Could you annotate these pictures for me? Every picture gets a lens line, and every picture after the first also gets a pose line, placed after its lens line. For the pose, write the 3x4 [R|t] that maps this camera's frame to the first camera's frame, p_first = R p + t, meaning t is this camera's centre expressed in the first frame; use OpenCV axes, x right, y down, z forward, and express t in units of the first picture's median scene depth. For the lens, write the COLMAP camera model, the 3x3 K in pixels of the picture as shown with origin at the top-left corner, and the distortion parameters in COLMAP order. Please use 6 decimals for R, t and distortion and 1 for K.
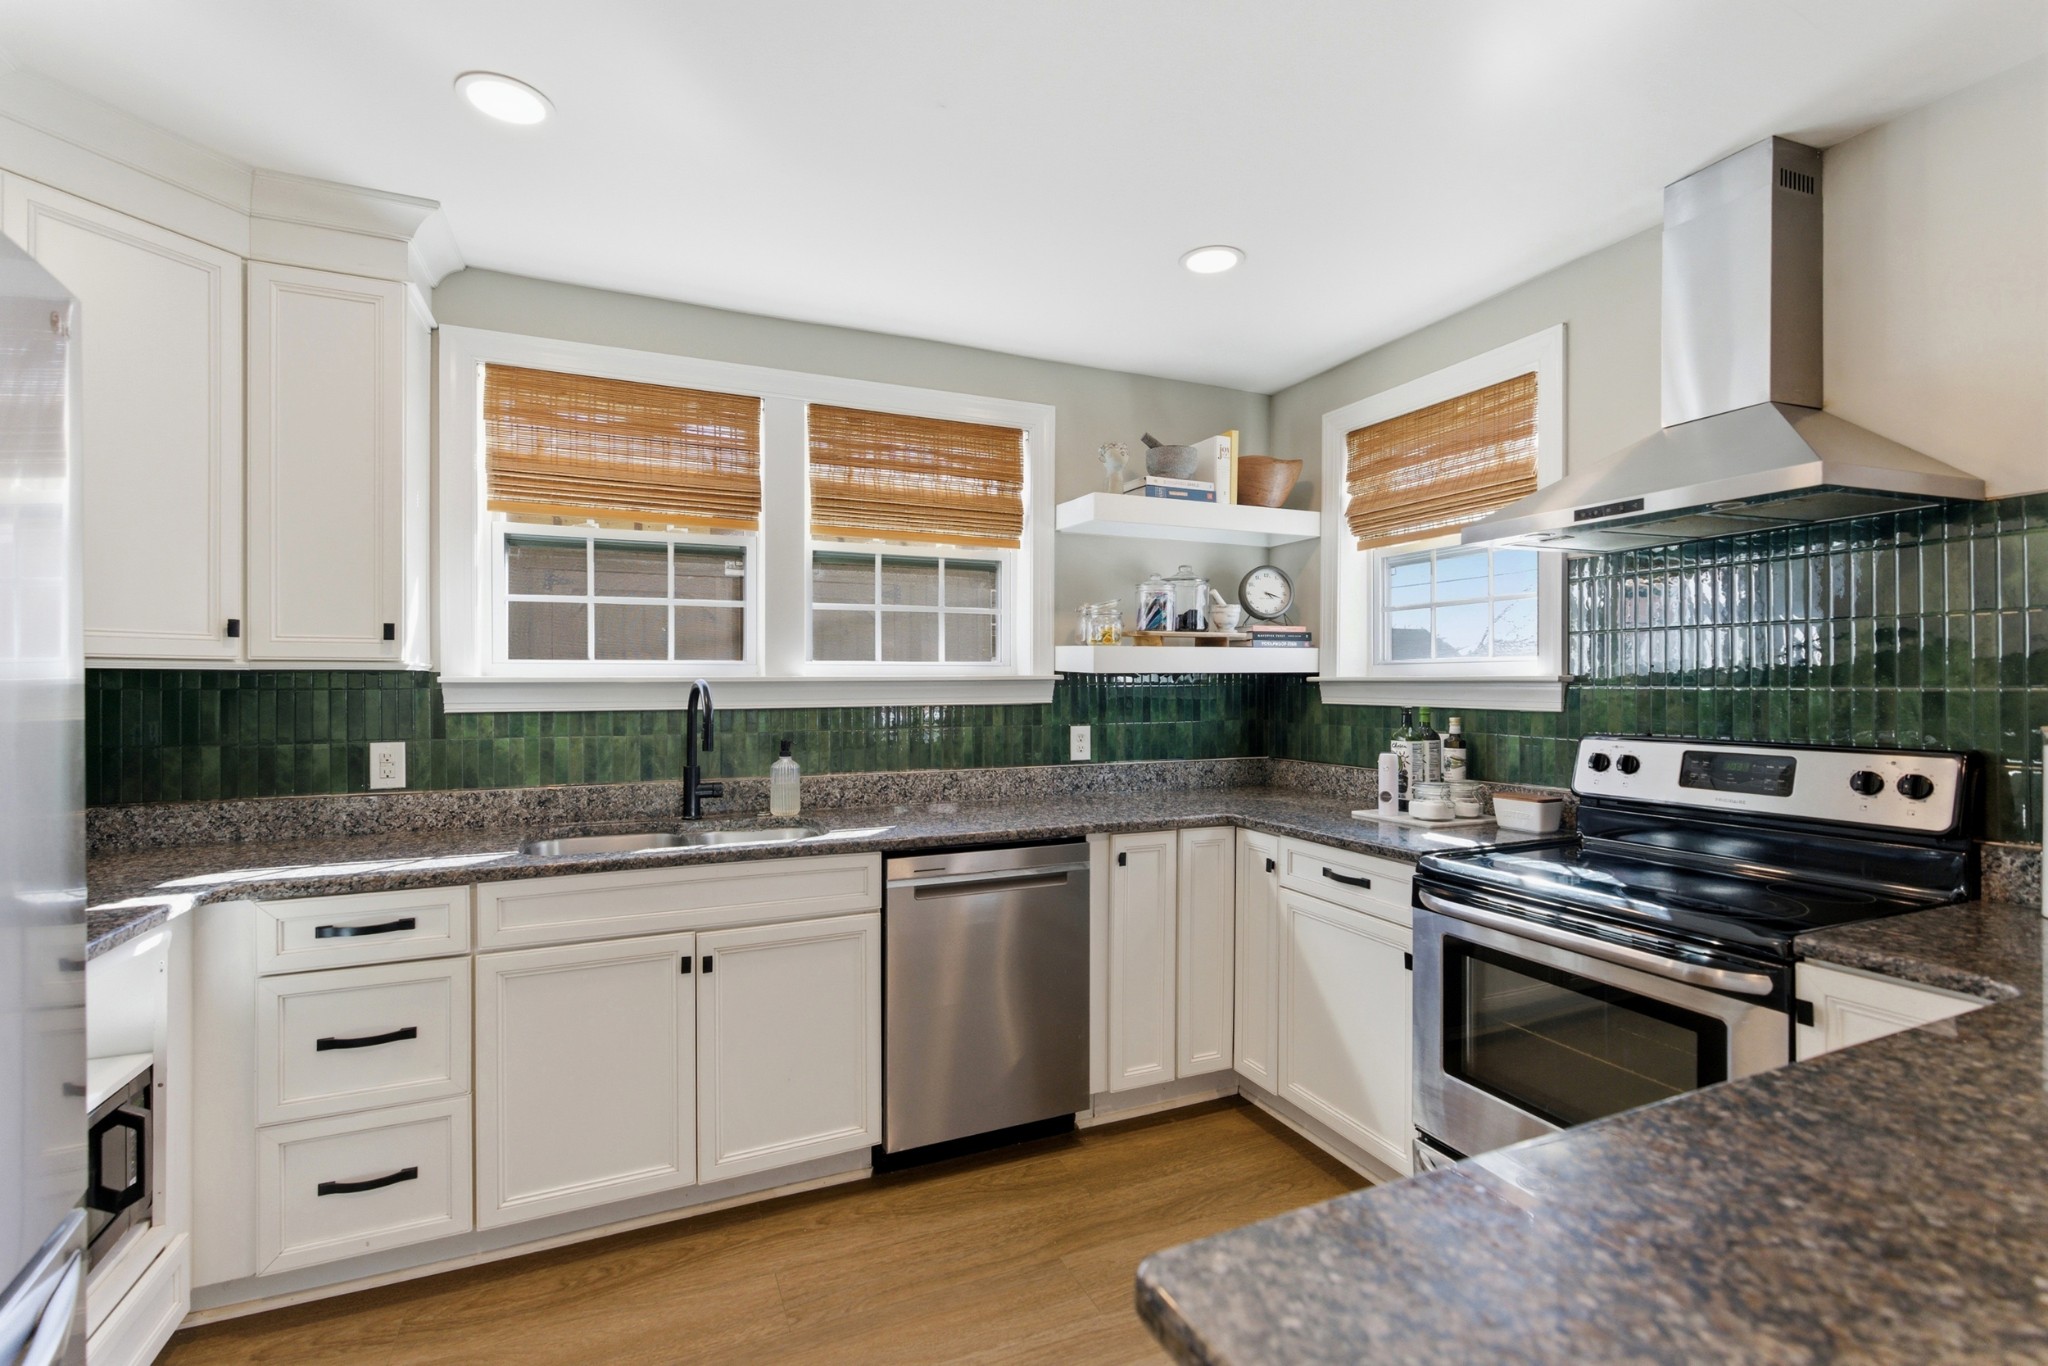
lens RADIAL K [[920.2, 0, 1024.0], [0, 920.2, 683.0], [0, 0, 1]] dist [0.002546, 0.000323]
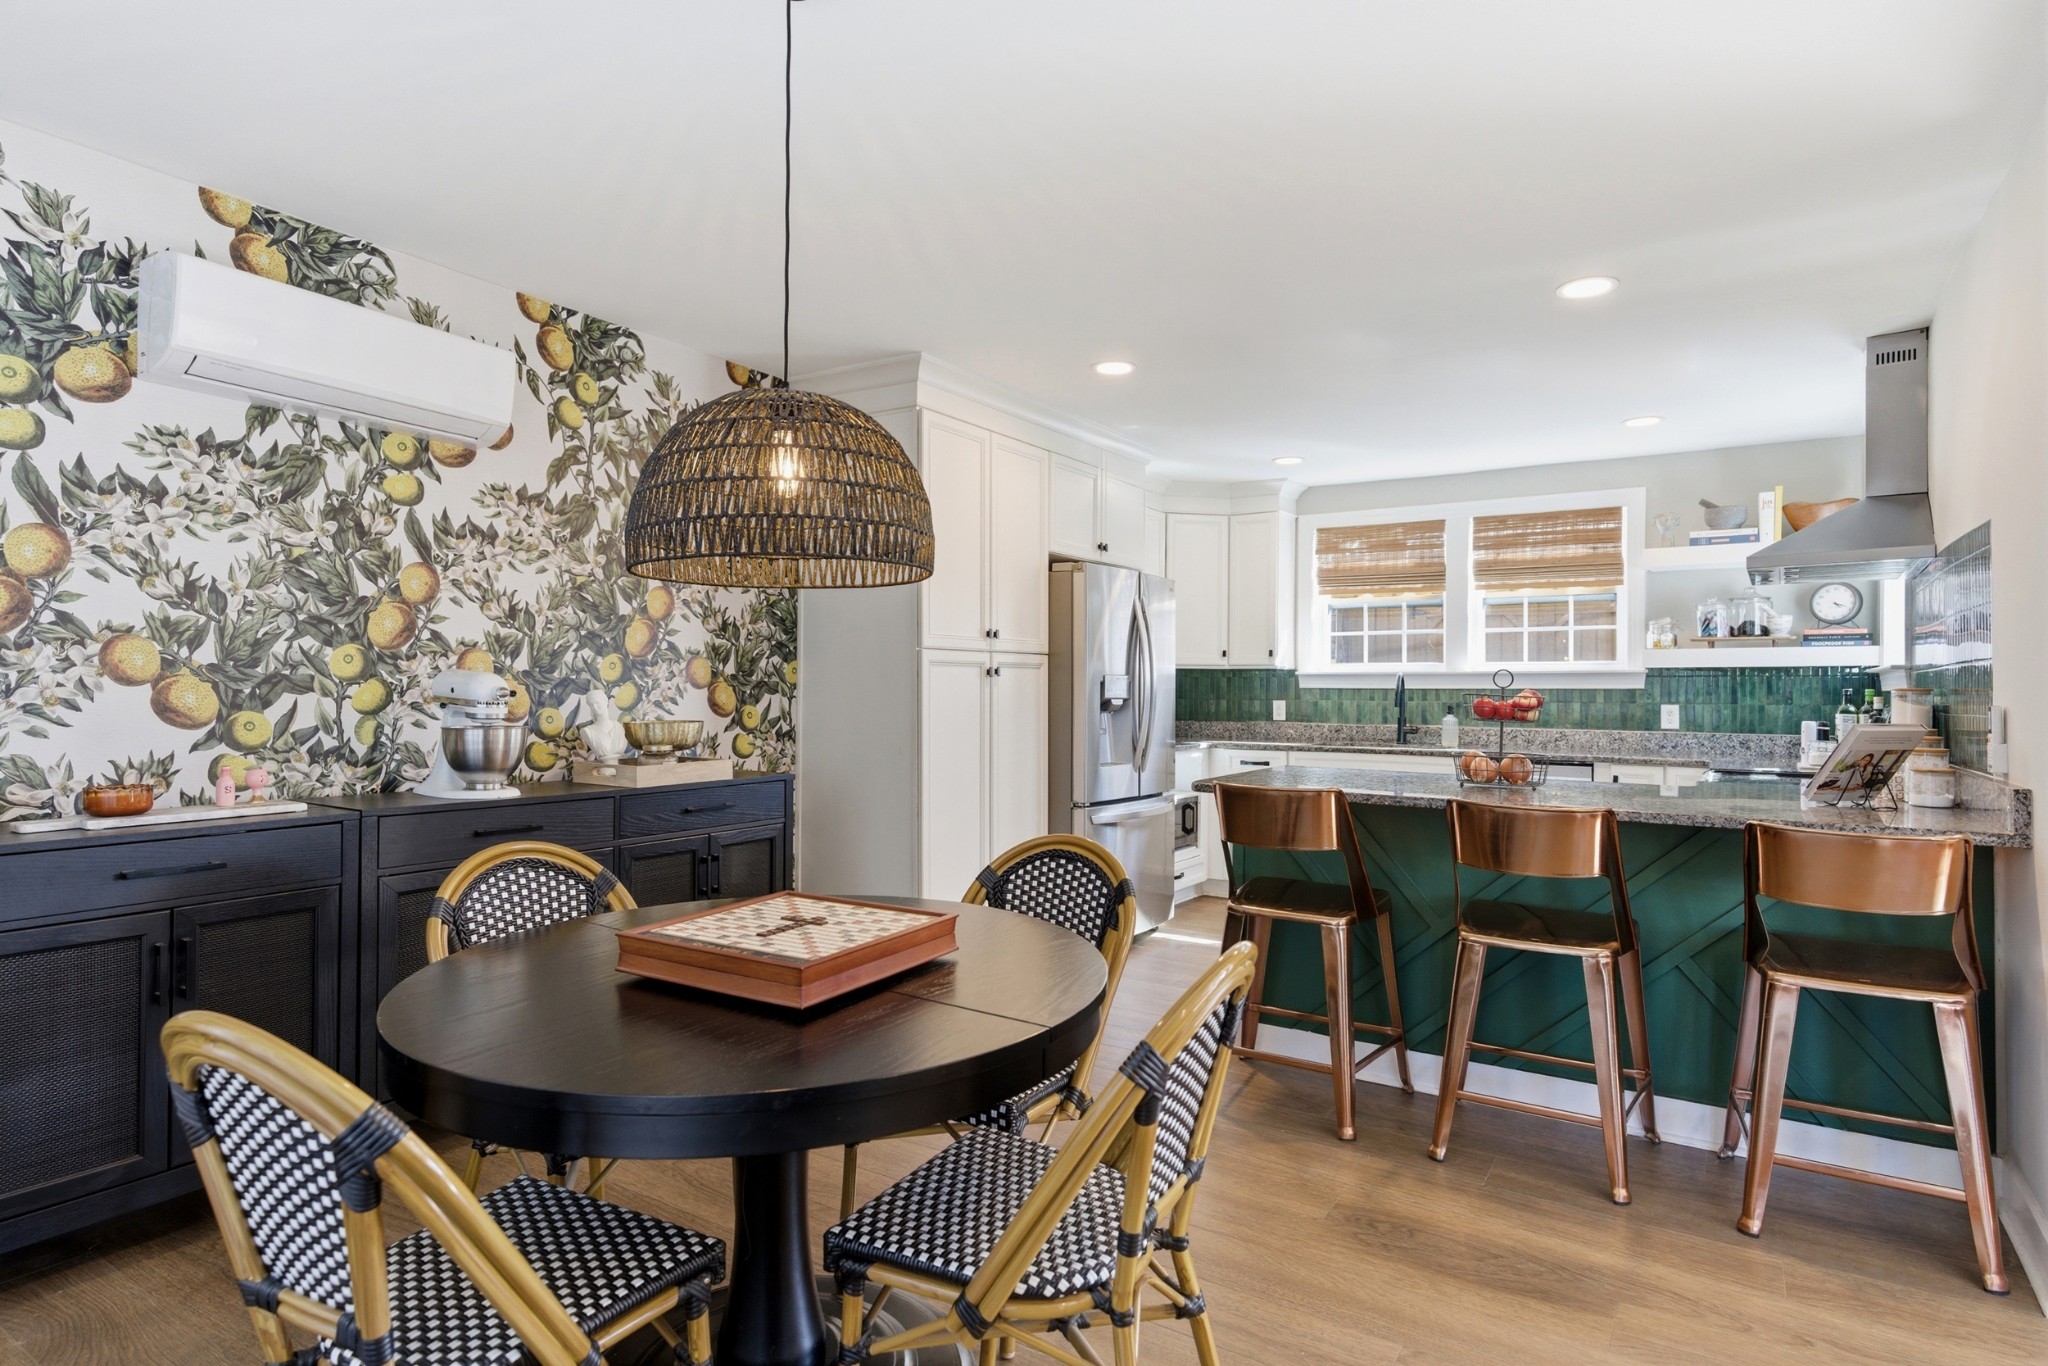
lens RADIAL K [[1116.8, 0, 1024.0], [0, 1116.8, 683.0], [0, 0, 1]] dist [0.009136, 0.001242]
pose [[0.548811, 0.000599, -0.835947, 1.066140], [-0.007963, 0.999958, -0.004511, 0.031256], [0.835909, 0.009133, 0.548792, -0.879472]]
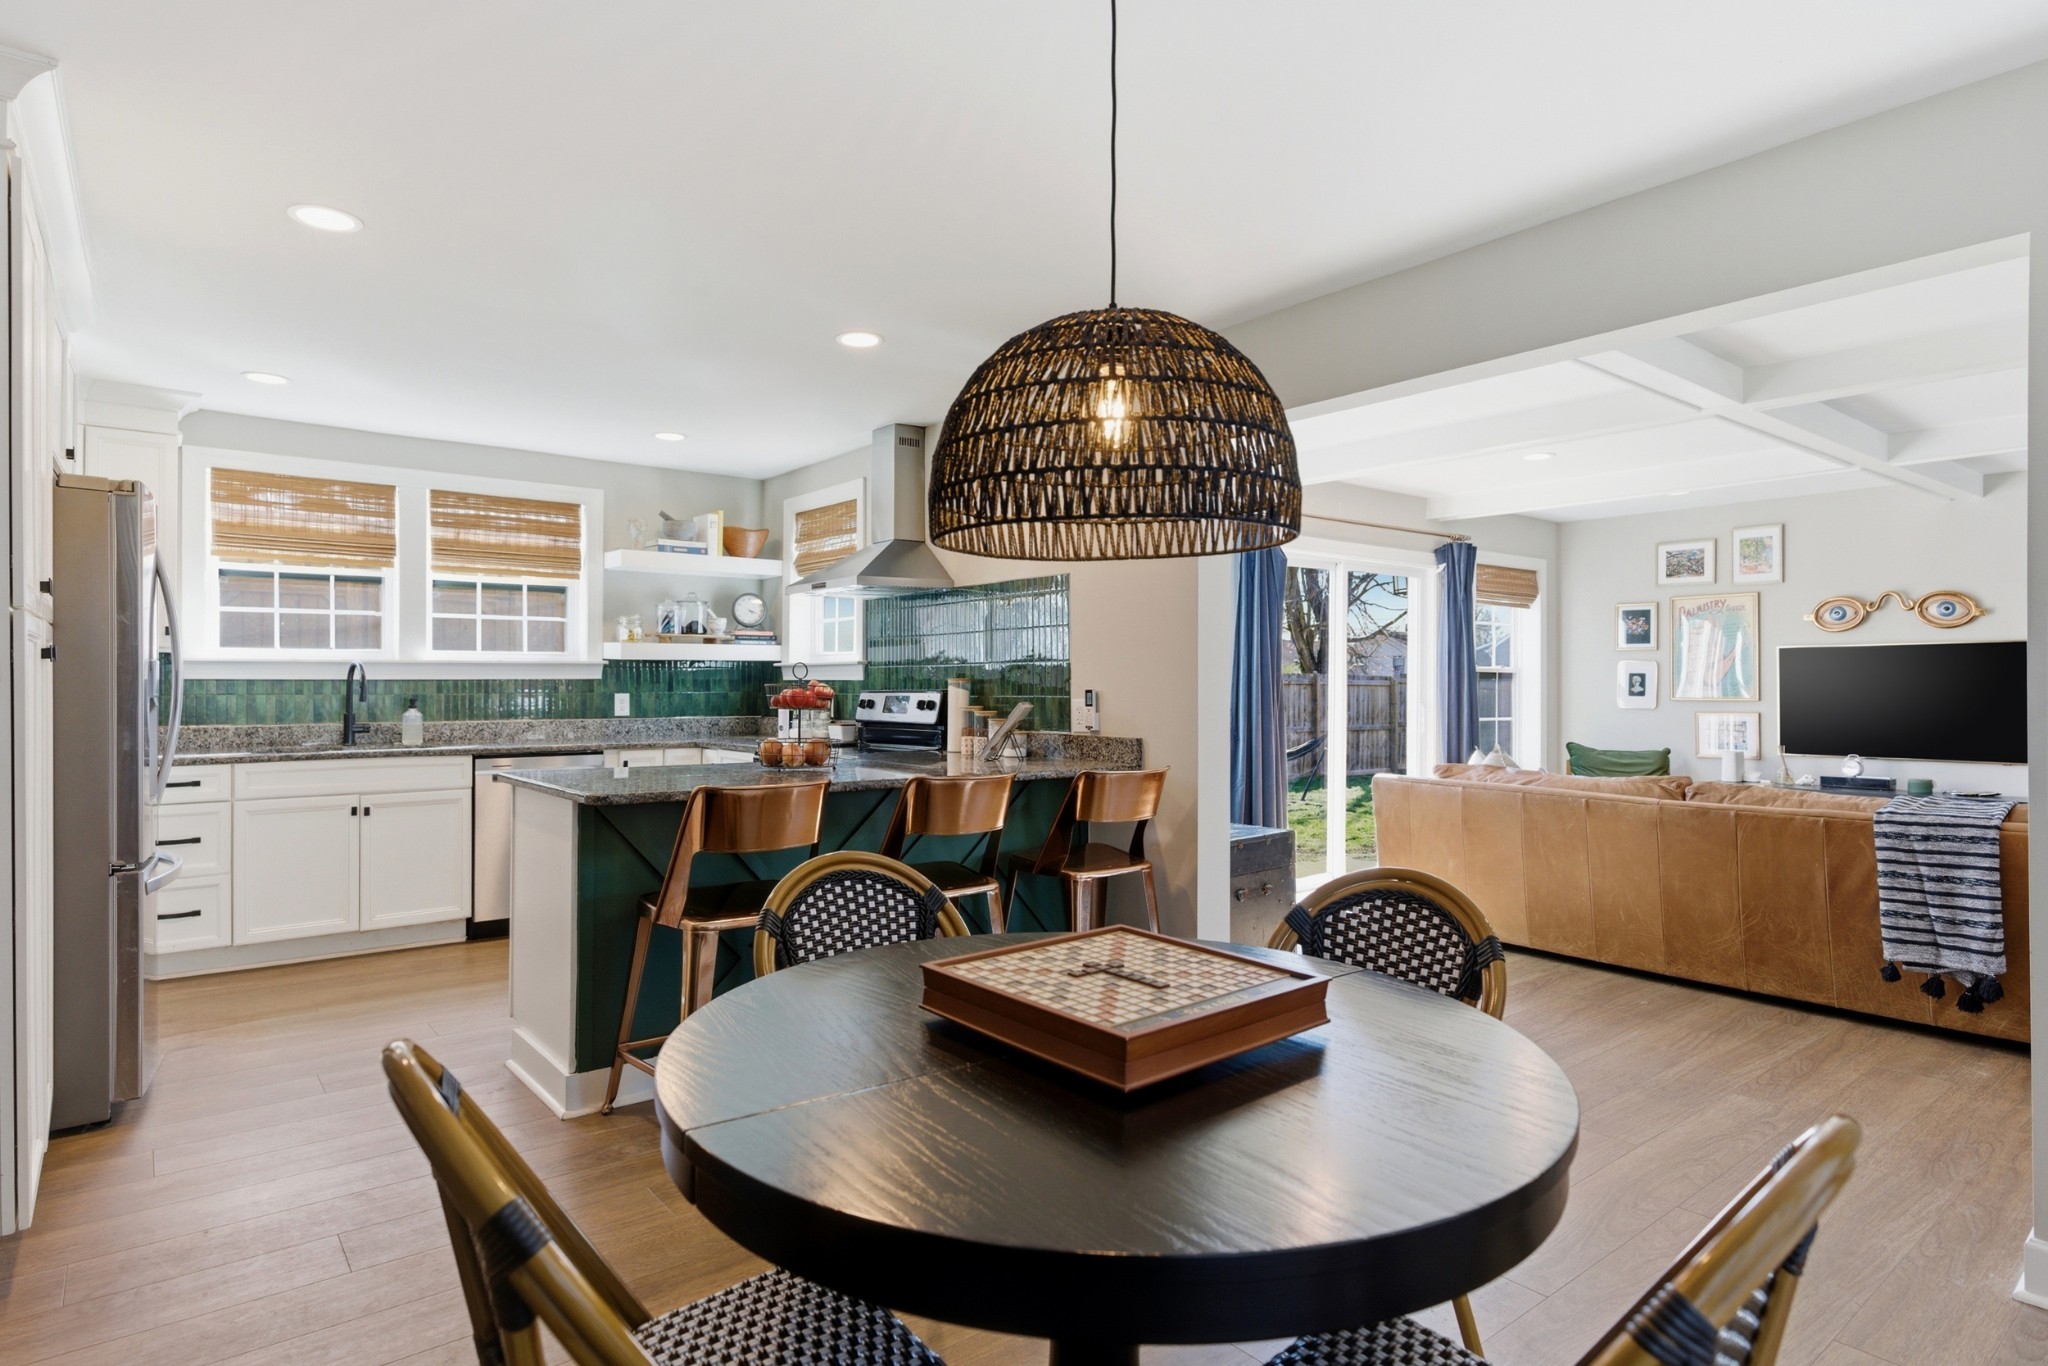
lens RADIAL K [[1116.8, 0, 1024.0], [0, 1116.8, 683.0], [0, 0, 1]] dist [0.009136, 0.001242]
pose [[0.968941, 0.001996, 0.247283, 0.278624], [-0.001520, 0.999997, -0.002115, 0.034502], [-0.247287, 0.001674, 0.968941, -1.108294]]
